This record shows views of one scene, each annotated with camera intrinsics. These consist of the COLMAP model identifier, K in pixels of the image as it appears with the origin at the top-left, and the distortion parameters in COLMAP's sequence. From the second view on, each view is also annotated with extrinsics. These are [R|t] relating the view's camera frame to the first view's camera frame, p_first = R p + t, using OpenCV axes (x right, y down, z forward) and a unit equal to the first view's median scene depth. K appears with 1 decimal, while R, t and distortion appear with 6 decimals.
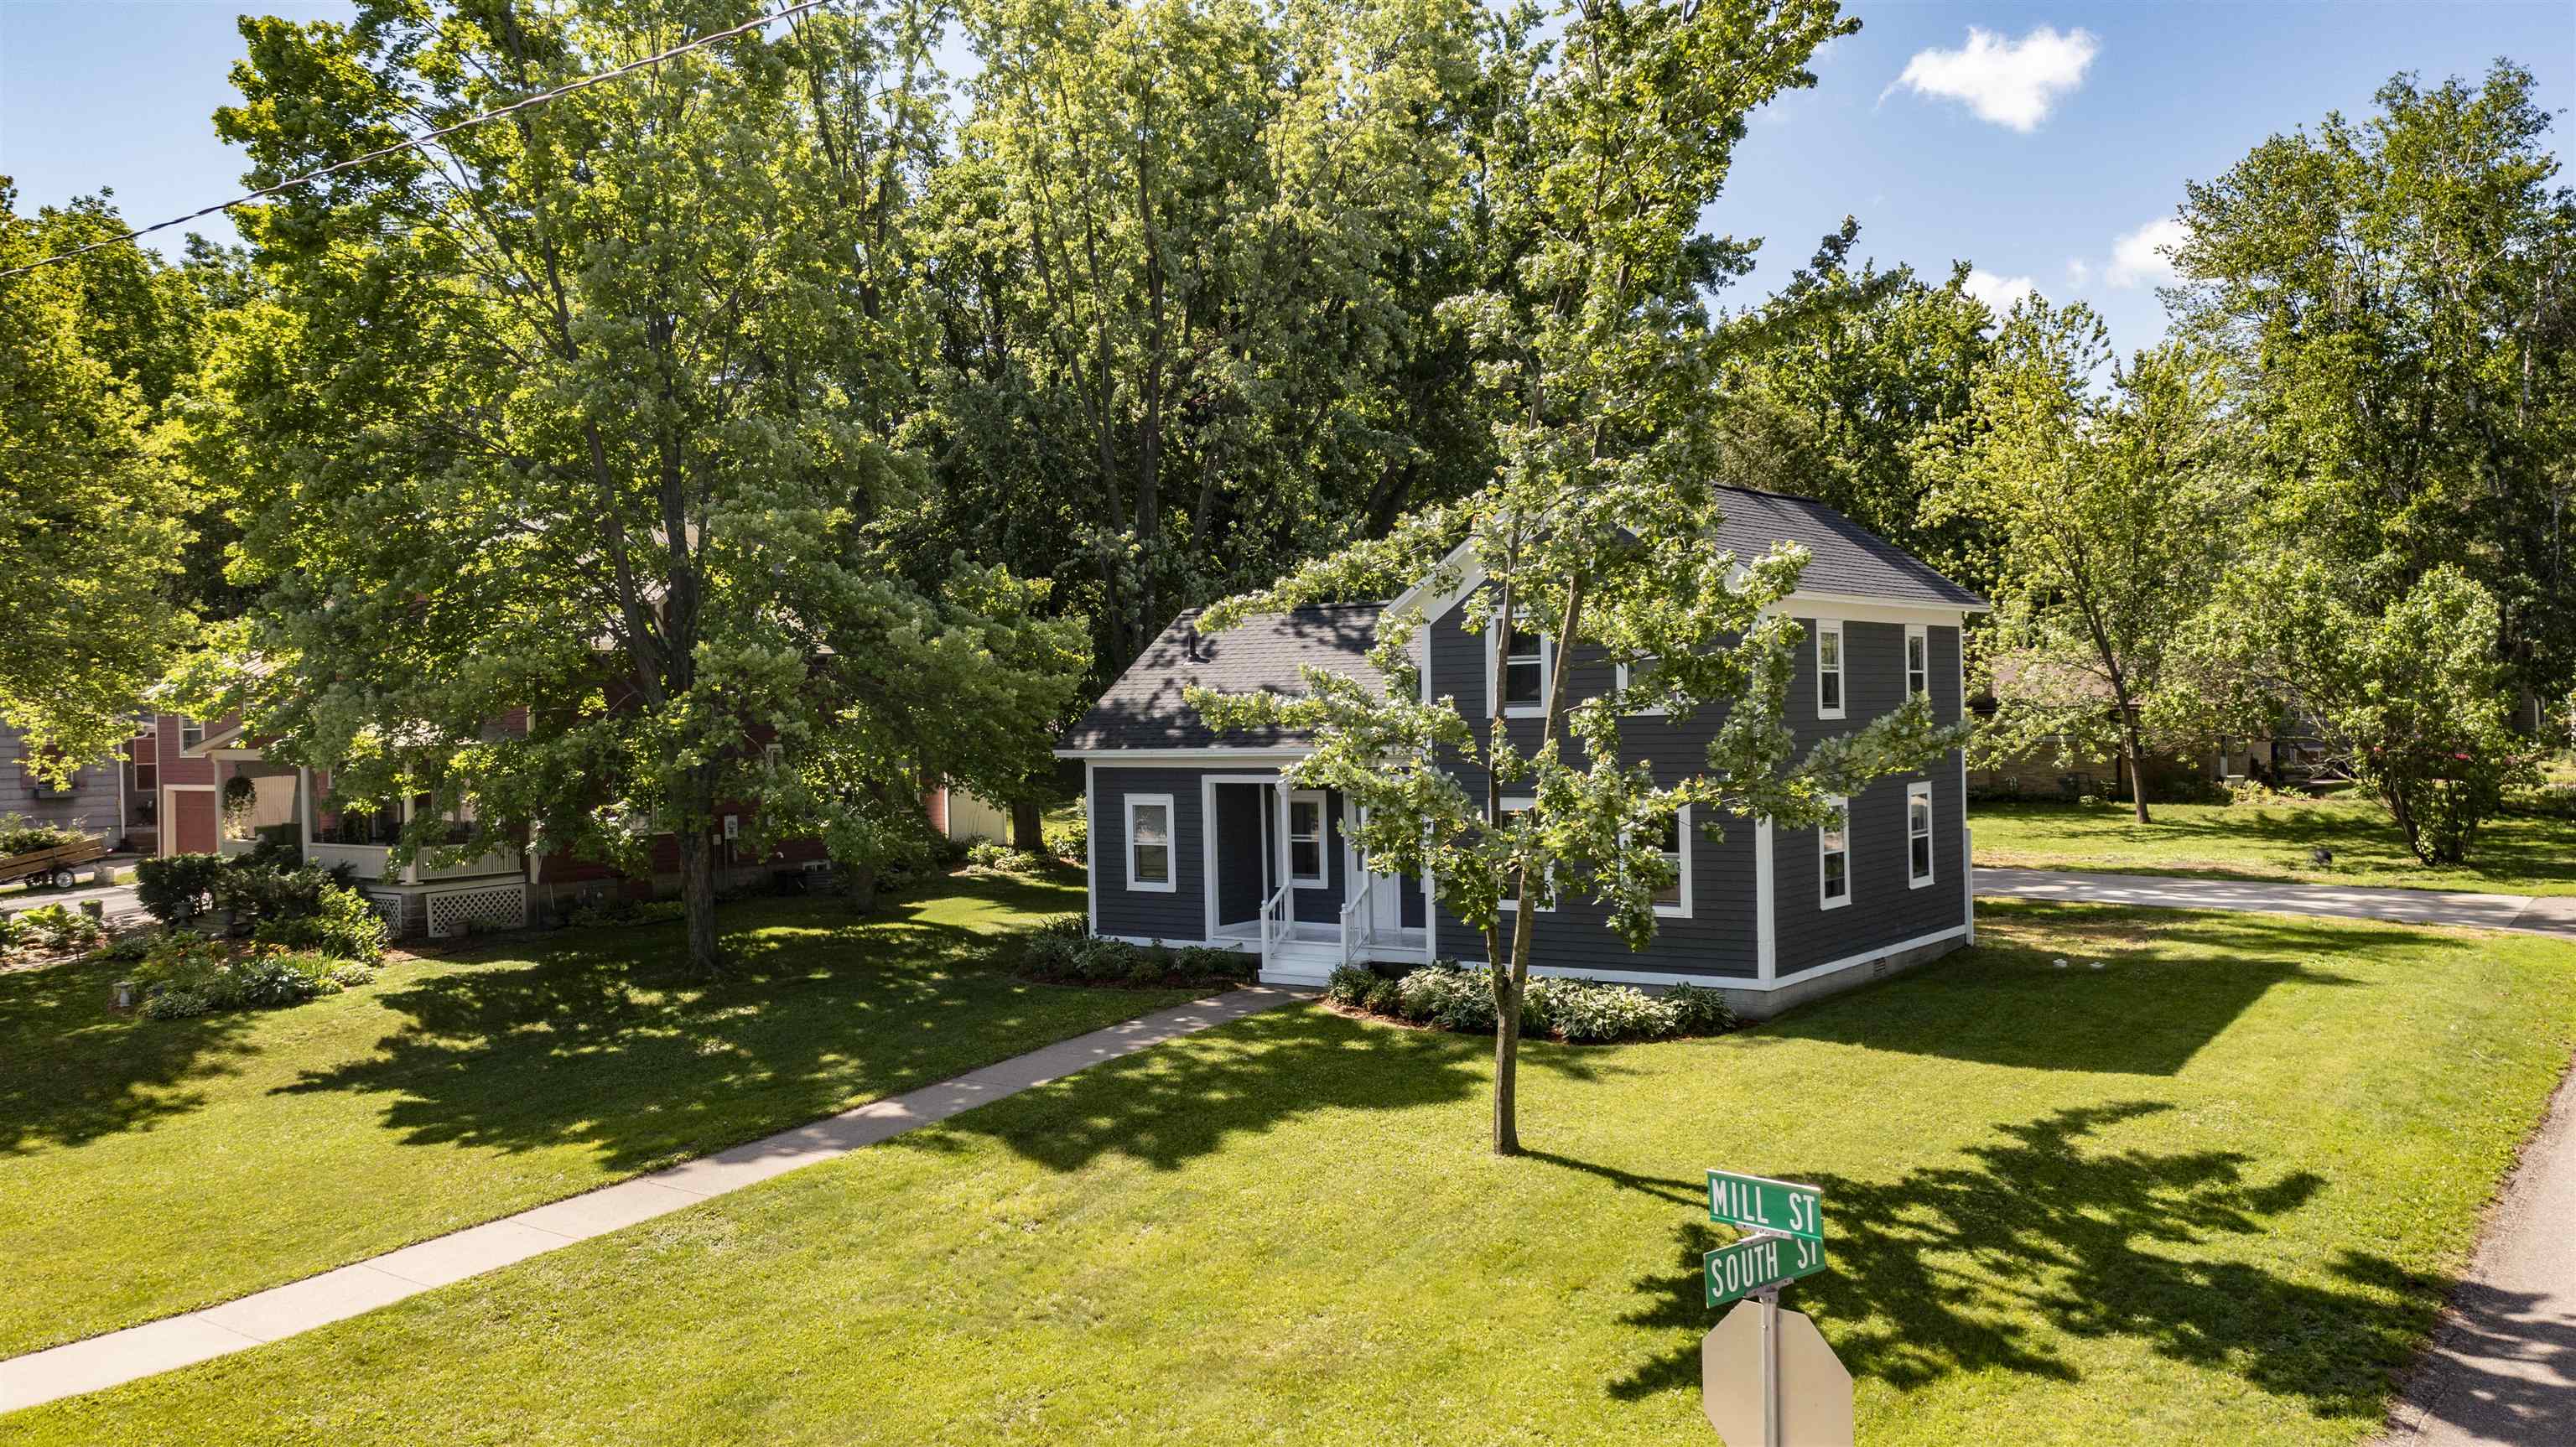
lens RADIAL K [[2042.6, 0, 1296.5], [0, 2042.6, 725.1], [0, 0, 1]] dist [-0.015317, 0.000424]
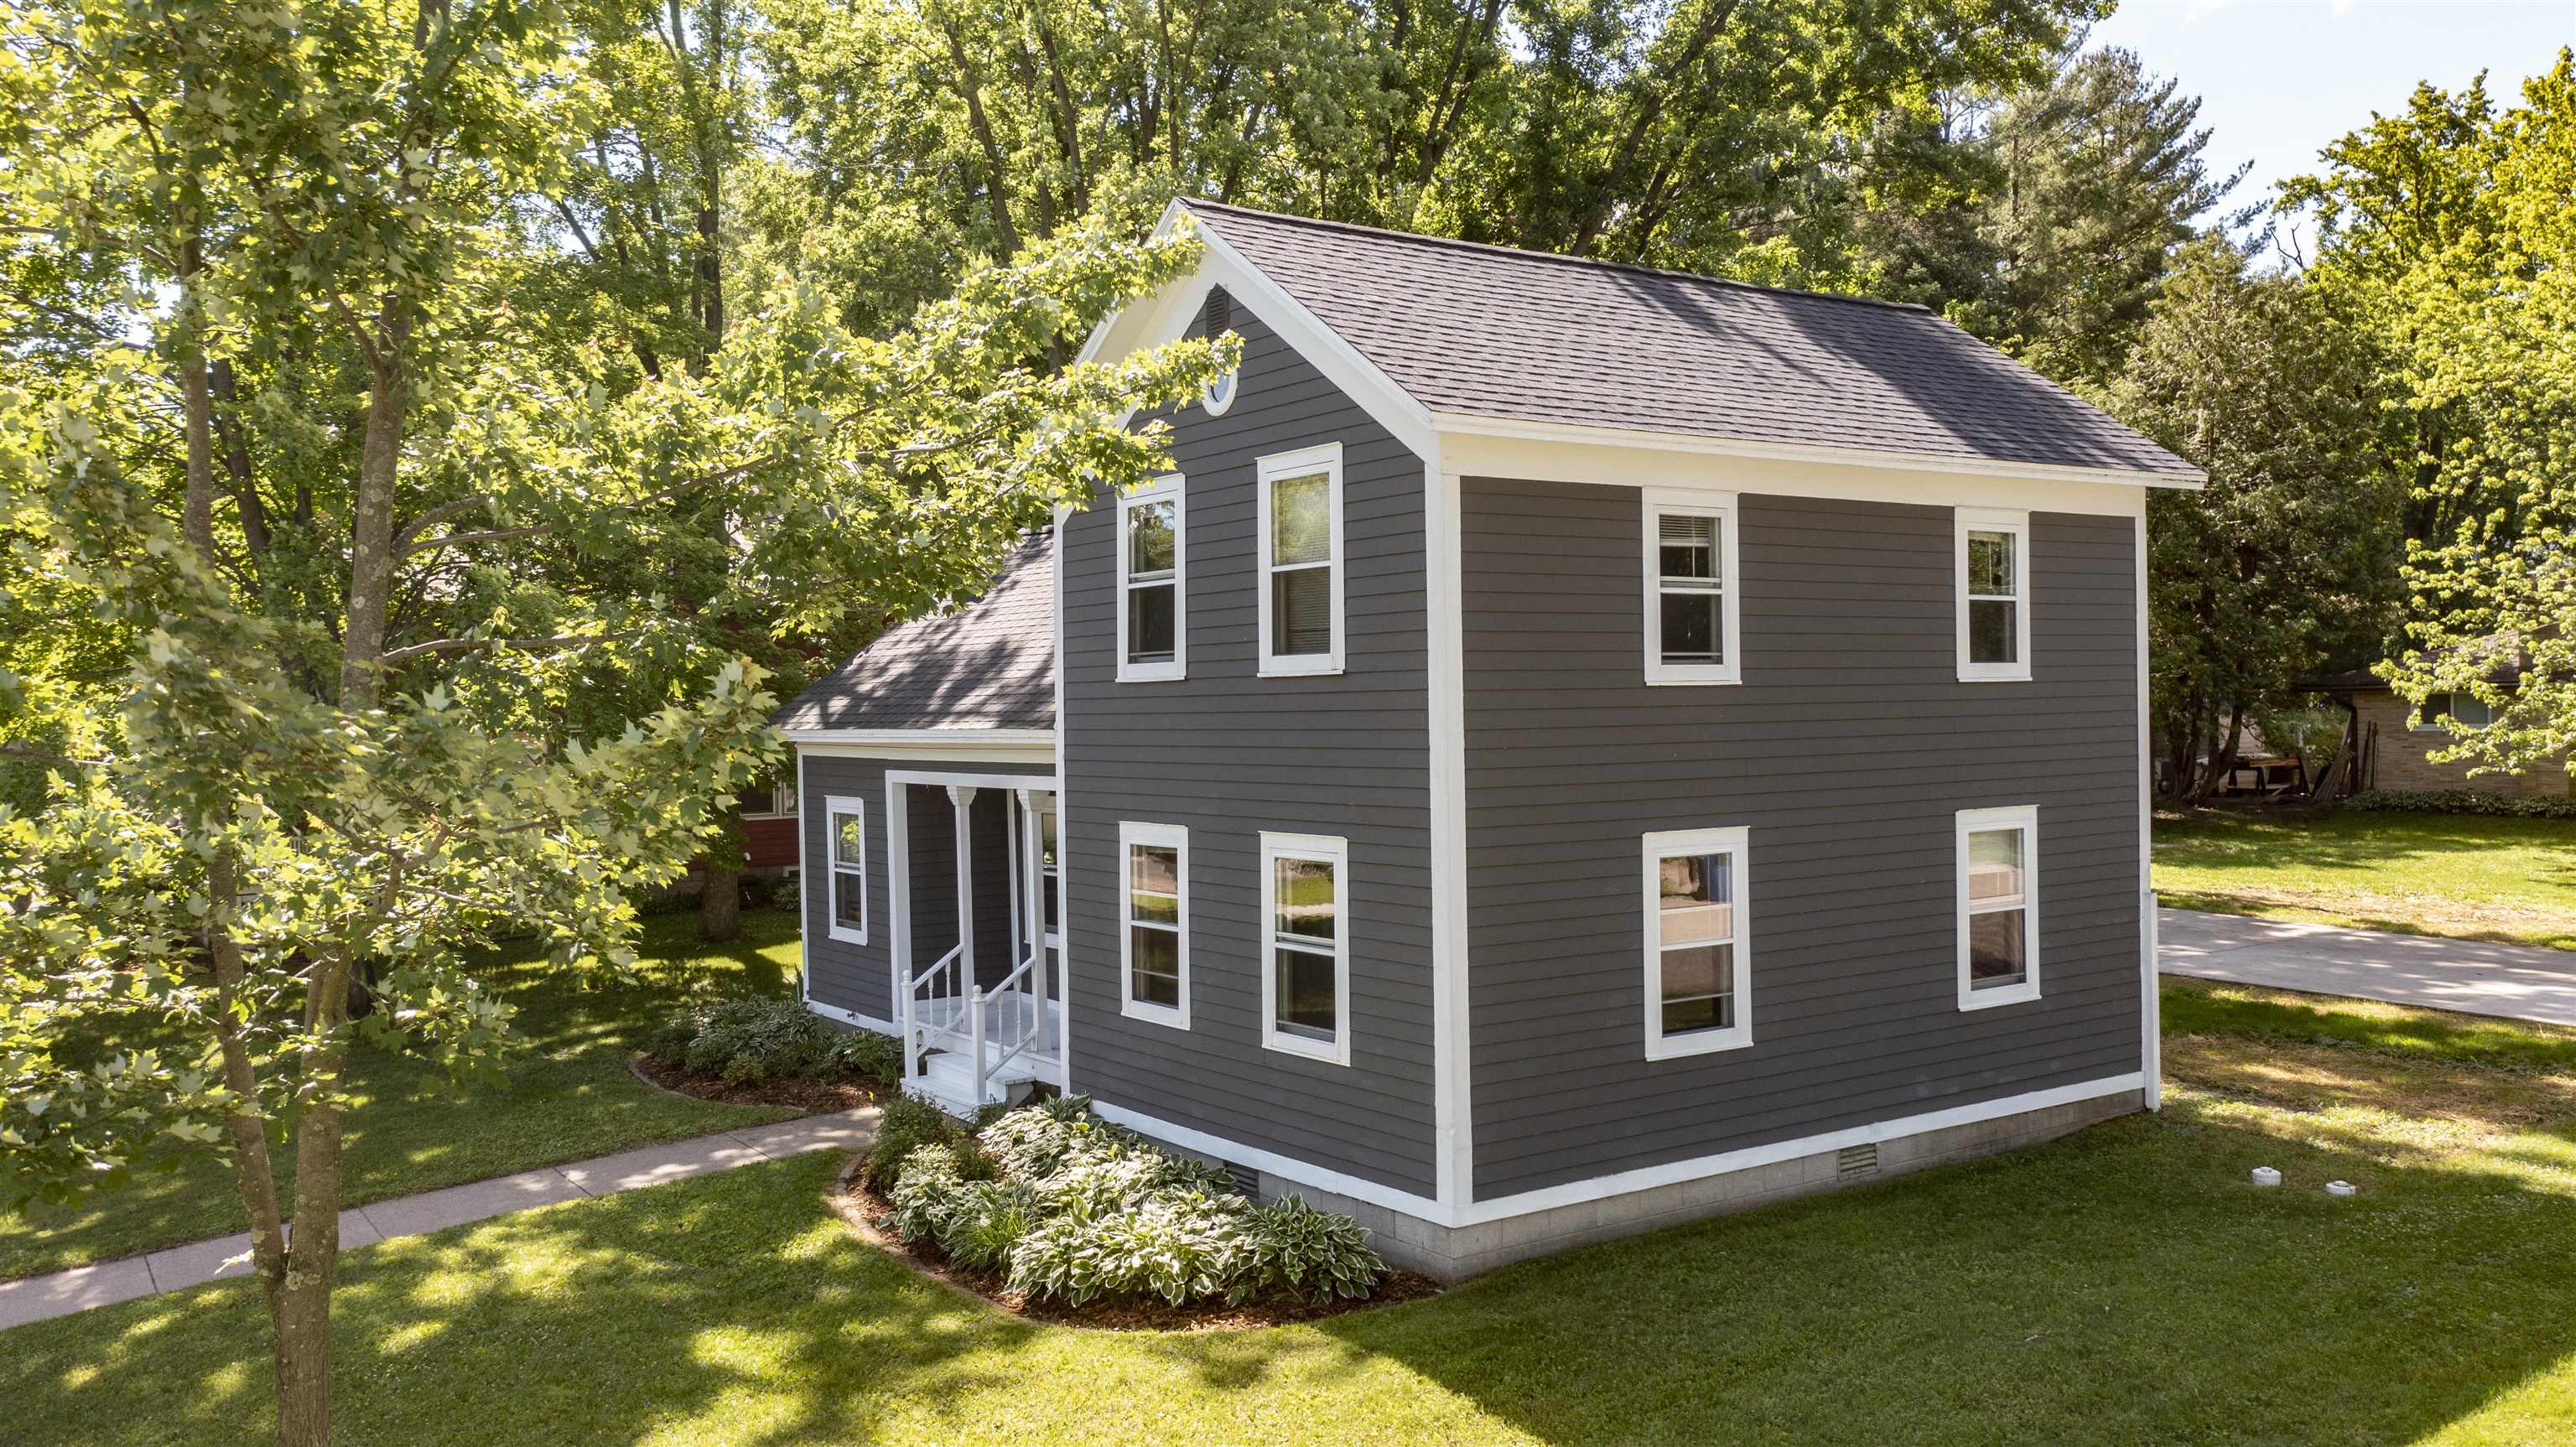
lens RADIAL K [[2042.6, 0, 1277.4], [0, 2042.6, 720.7], [0, 0, 1]] dist [-0.015317, 0.000424]
pose [[0.941932, 0.007108, -0.335729, 0.294069], [-0.002418, 0.999894, 0.014387, -0.001322], [0.335795, -0.012740, 0.941849, 0.421426]]
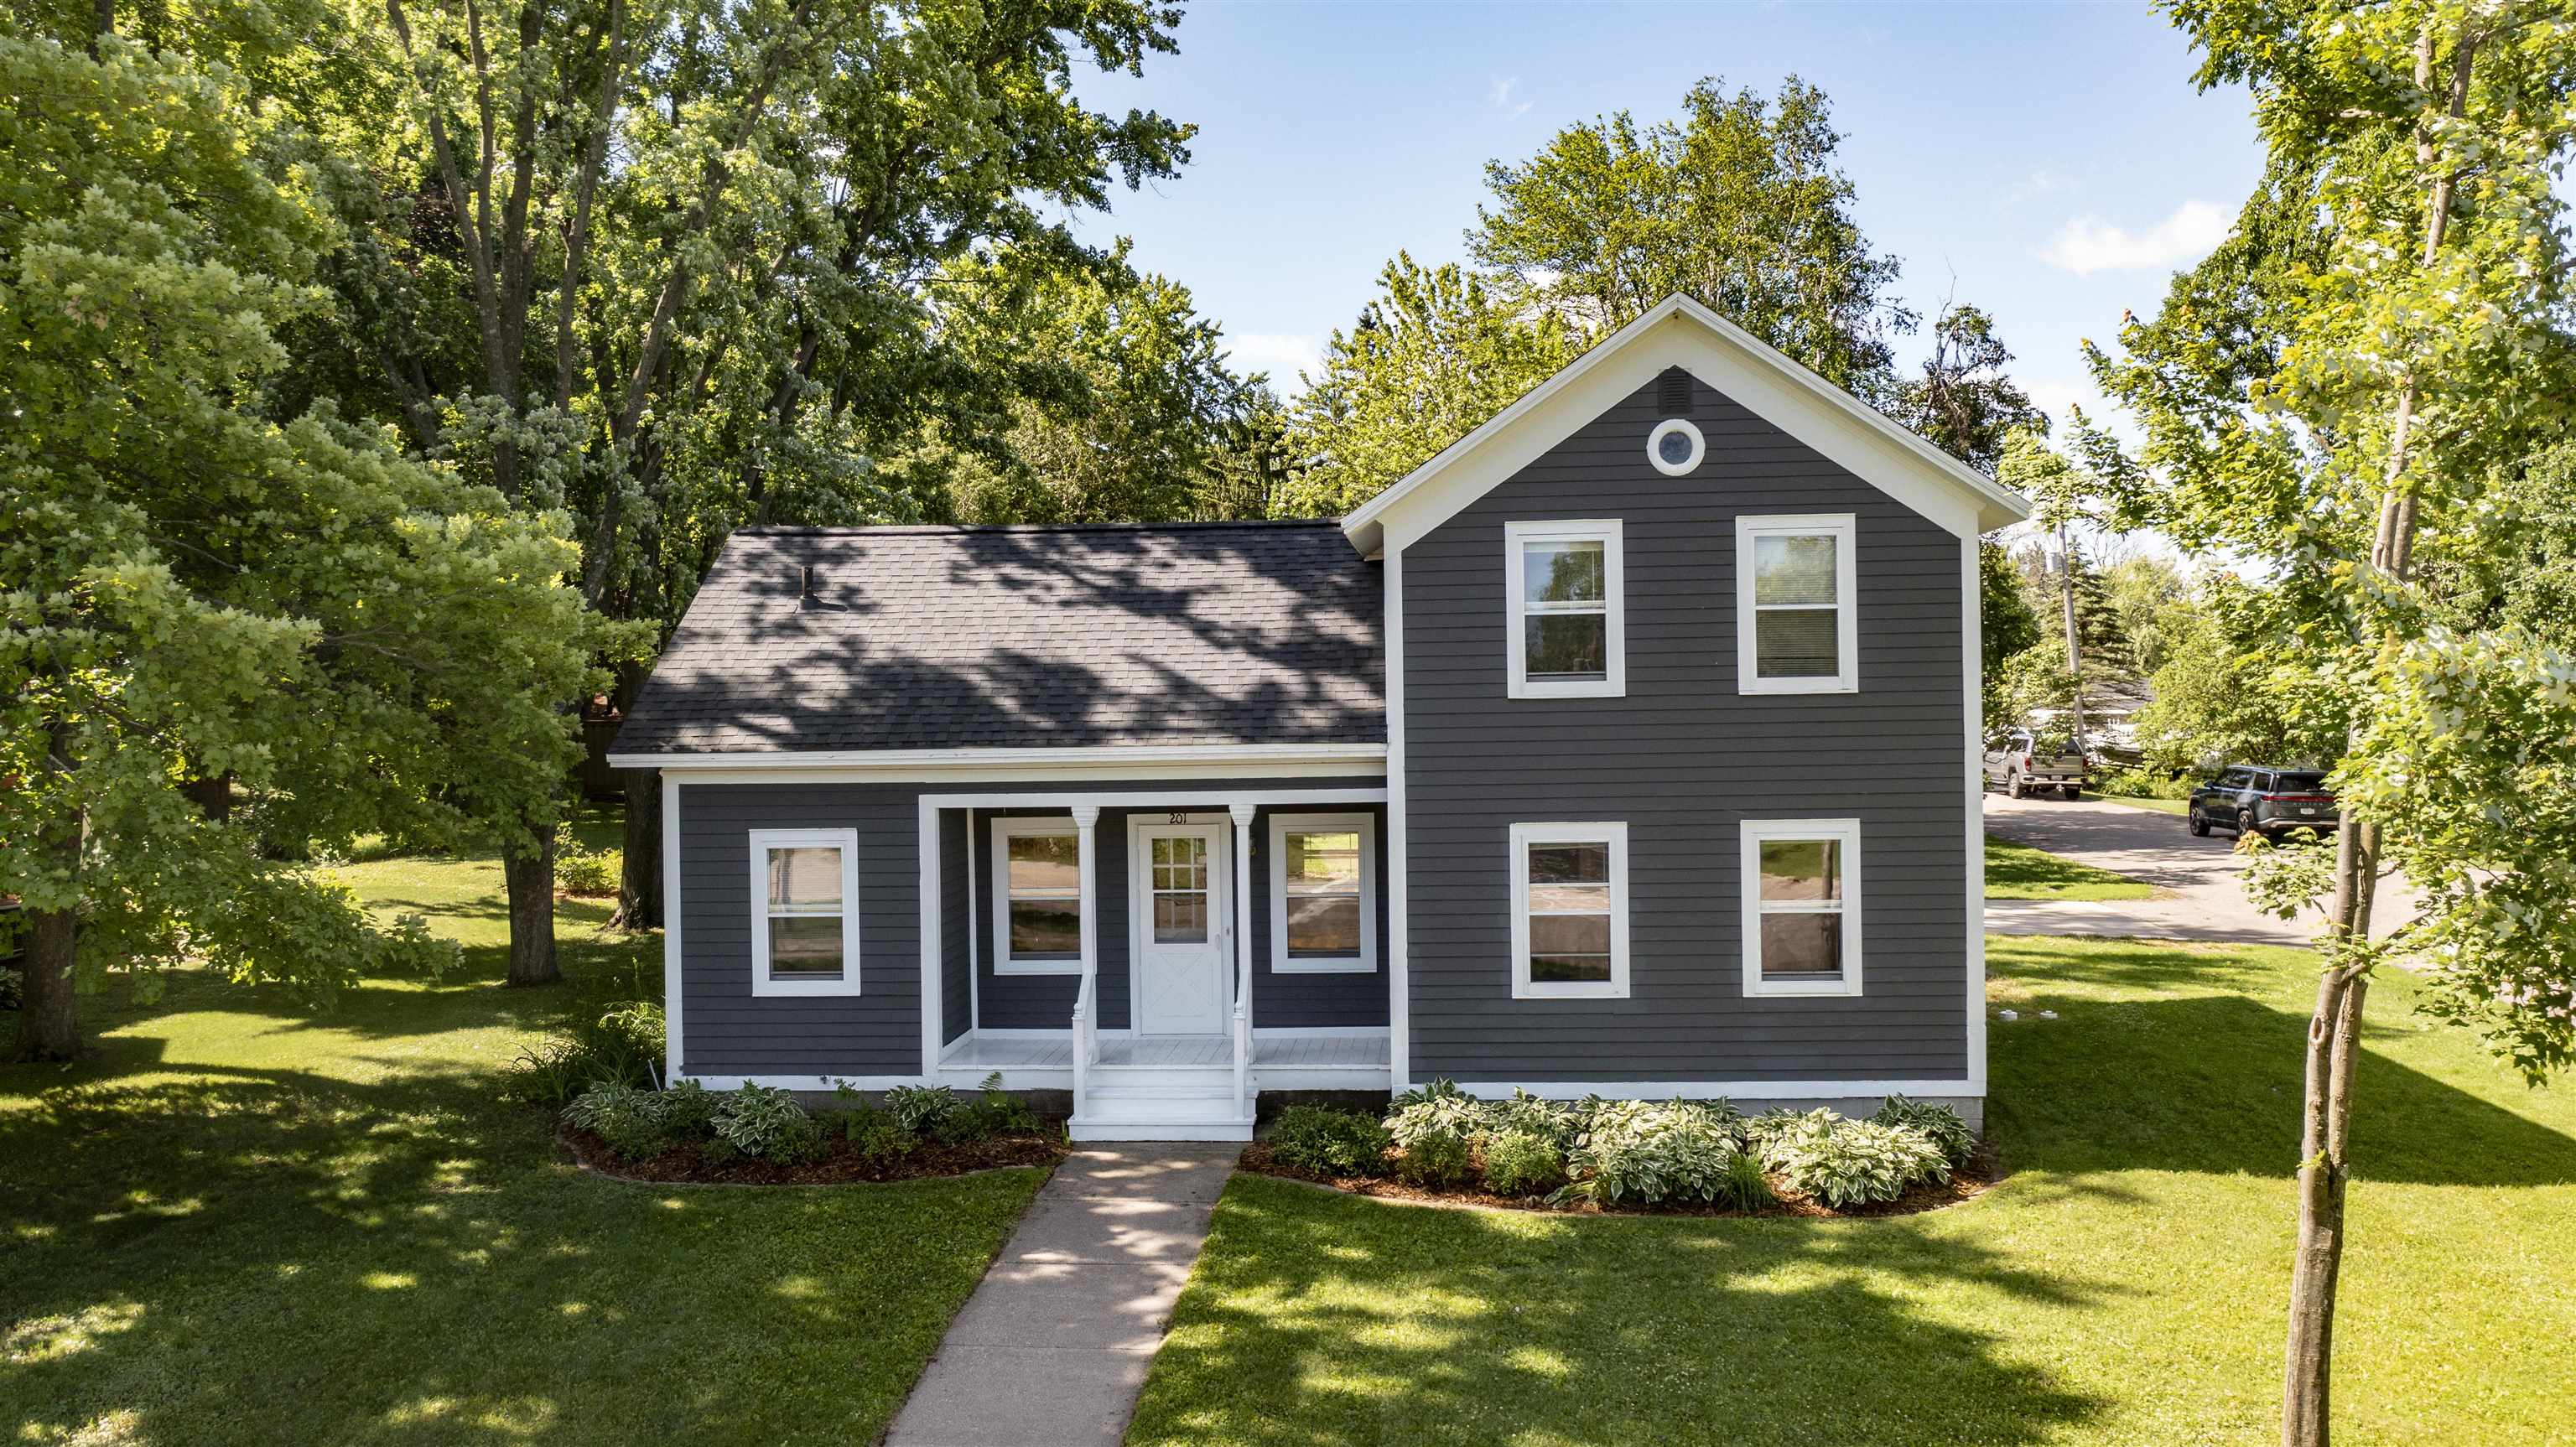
lens RADIAL K [[2130.1, 0, 1287.2], [0, 2130.1, 726.9], [0, 0, 1]] dist [-0.048871, -0.000349]
pose [[0.856498, 0.009420, 0.516065, -0.272765], [-0.002667, 0.999901, -0.013824, 0.012876], [-0.516144, 0.010464, 0.856438, 0.416191]]
